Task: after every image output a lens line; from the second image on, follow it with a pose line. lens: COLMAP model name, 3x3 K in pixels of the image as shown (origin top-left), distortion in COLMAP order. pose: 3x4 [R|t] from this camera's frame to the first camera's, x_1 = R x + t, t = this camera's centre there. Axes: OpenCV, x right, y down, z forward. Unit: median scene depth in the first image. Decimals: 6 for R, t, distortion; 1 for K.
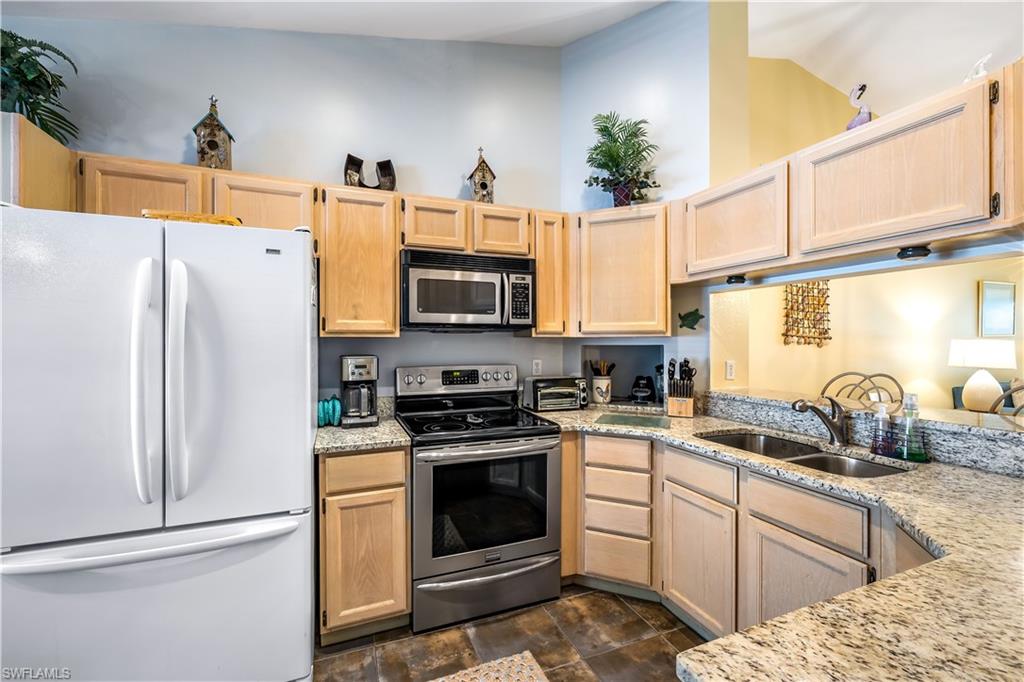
lens RADIAL K [[430.4, 0, 511.5], [0, 430.4, 343.7], [0, 0, 1]] dist [-0.001503, -0.000330]
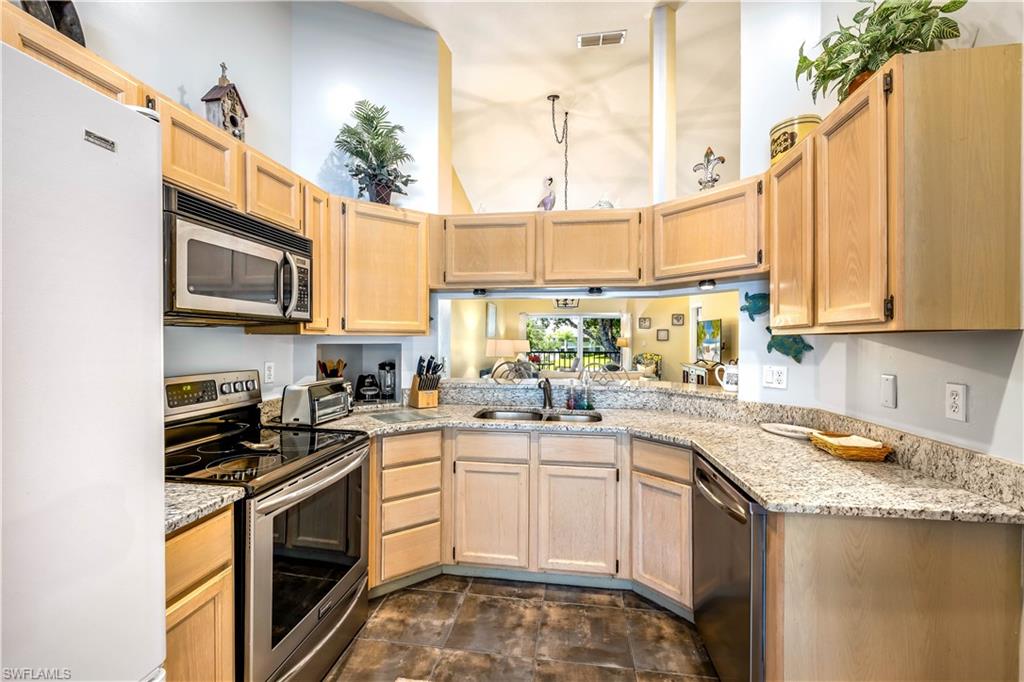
lens RADIAL K [[430.4, 0, 507.7], [0, 430.4, 346.1], [0, 0, 1]] dist [-0.001503, -0.000330]
pose [[0.507520, -0.008501, 0.861598, -0.474035], [0.000181, 0.999952, 0.009759, -0.000968], [-0.861640, -0.004797, 0.507497, 0.256859]]
